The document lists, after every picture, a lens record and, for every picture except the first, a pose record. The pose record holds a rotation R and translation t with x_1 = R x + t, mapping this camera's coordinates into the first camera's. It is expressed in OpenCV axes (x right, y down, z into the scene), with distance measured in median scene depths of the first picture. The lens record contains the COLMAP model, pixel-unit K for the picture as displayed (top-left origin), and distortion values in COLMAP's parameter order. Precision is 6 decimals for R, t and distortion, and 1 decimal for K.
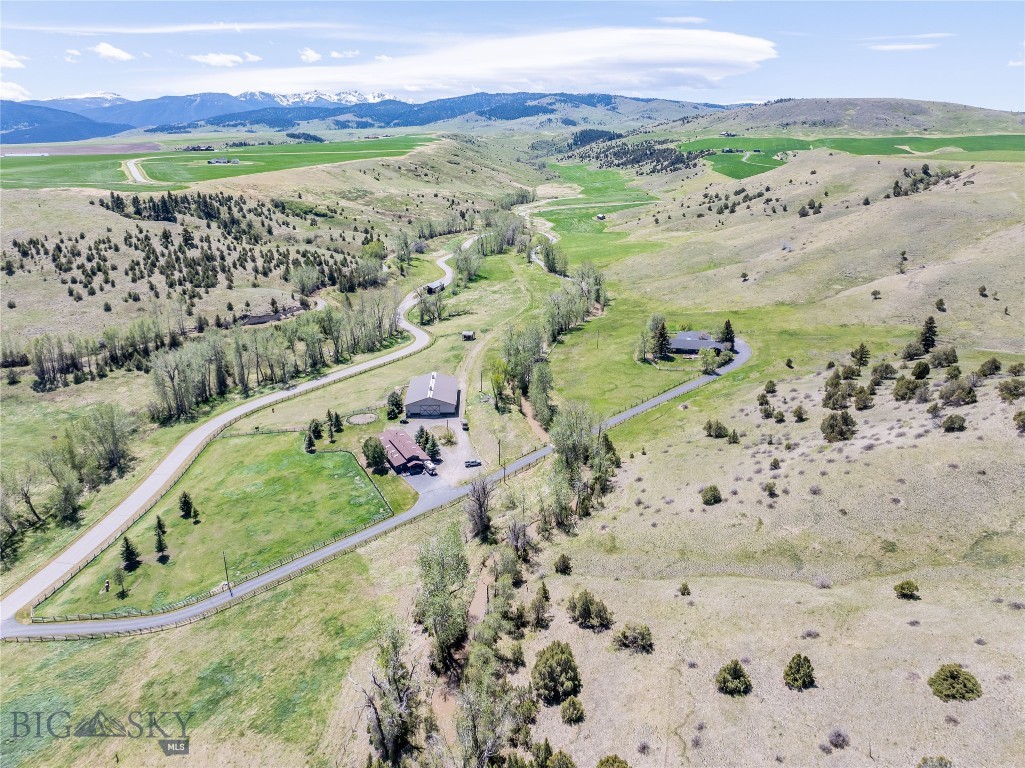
lens RADIAL K [[721.9, 0, 513.6], [0, 721.9, 381.3], [0, 0, 1]] dist [-0.040878, 0.004344]
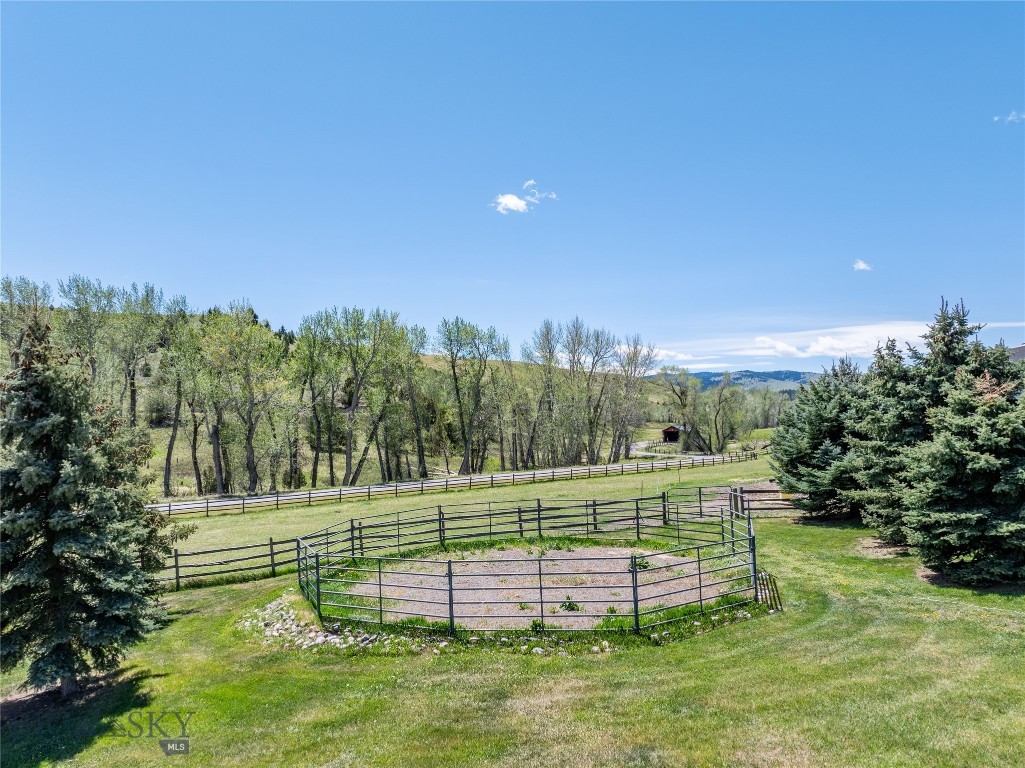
lens RADIAL K [[721.9, 0, 514.4], [0, 721.9, 380.0], [0, 0, 1]] dist [-0.040878, 0.004344]
pose [[0.970686, -0.015755, -0.239833, -0.130492], [-0.075768, 0.926913, -0.367549, 0.040424], [0.228095, 0.374947, 0.898548, 0.633826]]
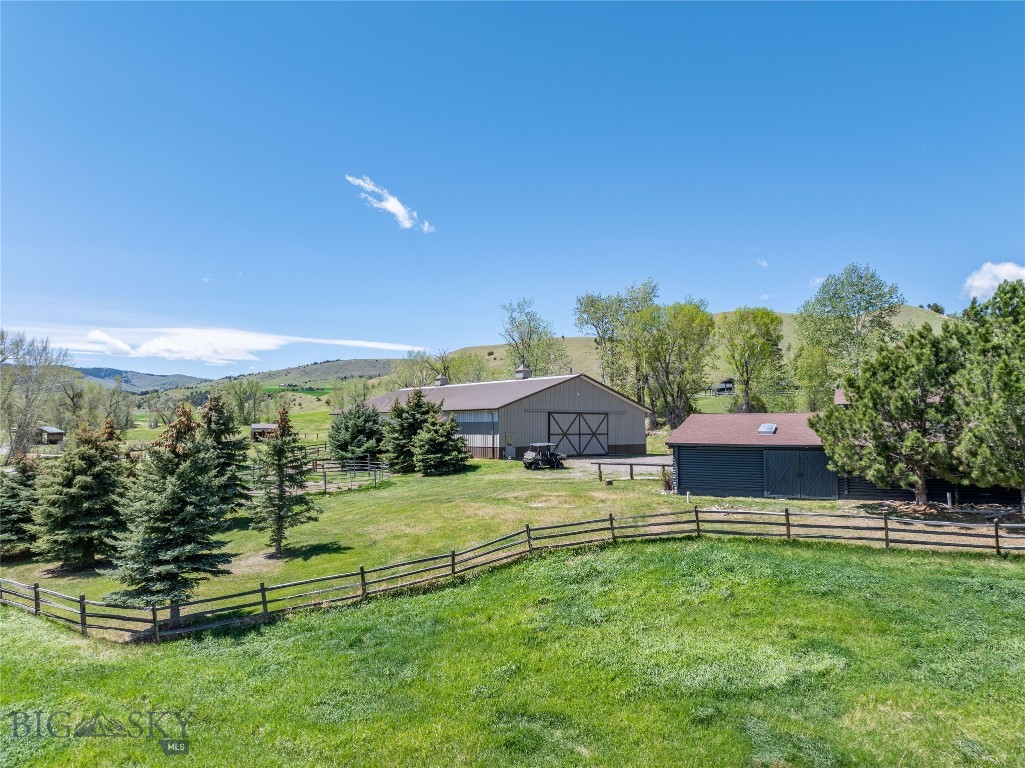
lens RADIAL K [[721.9, 0, 519.9], [0, 721.9, 381.6], [0, 0, 1]] dist [-0.040878, 0.004344]
pose [[0.796378, 0.039951, 0.603478, -0.186261], [0.190246, 0.930616, -0.312667, 0.063825], [-0.574098, 0.363810, 0.733521, 0.563037]]
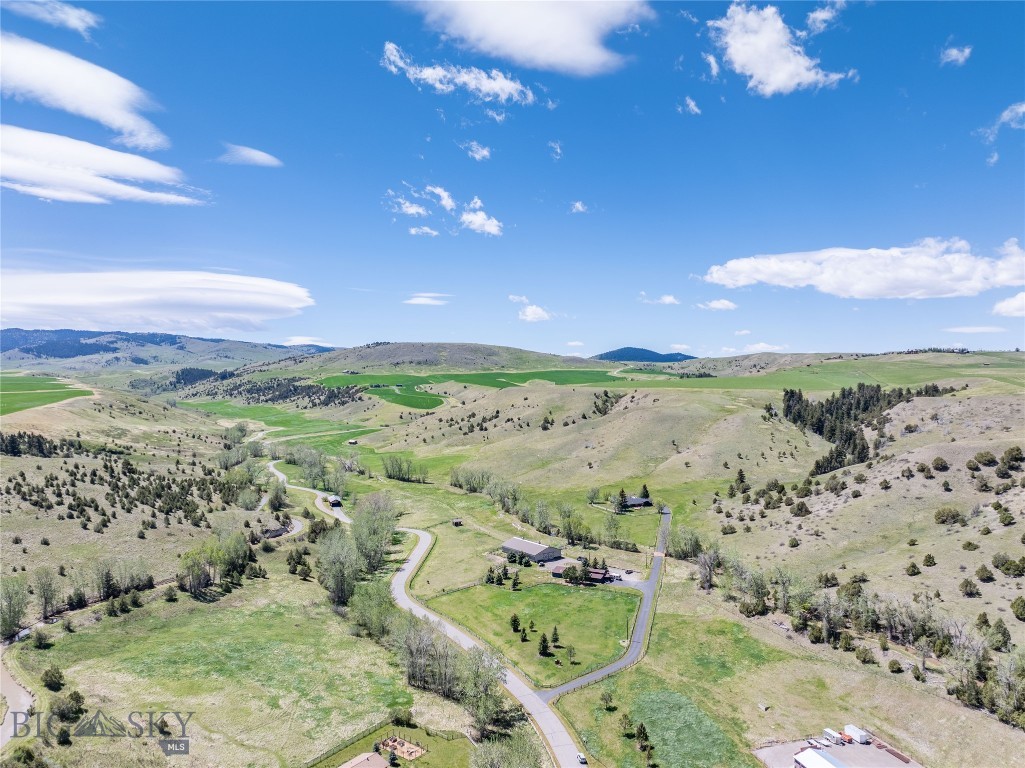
lens RADIAL K [[721.9, 0, 517.8], [0, 721.9, 380.4], [0, 0, 1]] dist [-0.040878, 0.004344]
pose [[0.823146, -0.006300, 0.567794, -0.660728], [0.184840, 0.948450, -0.257443, 0.043870], [-0.536903, 0.316864, 0.781877, -0.132988]]
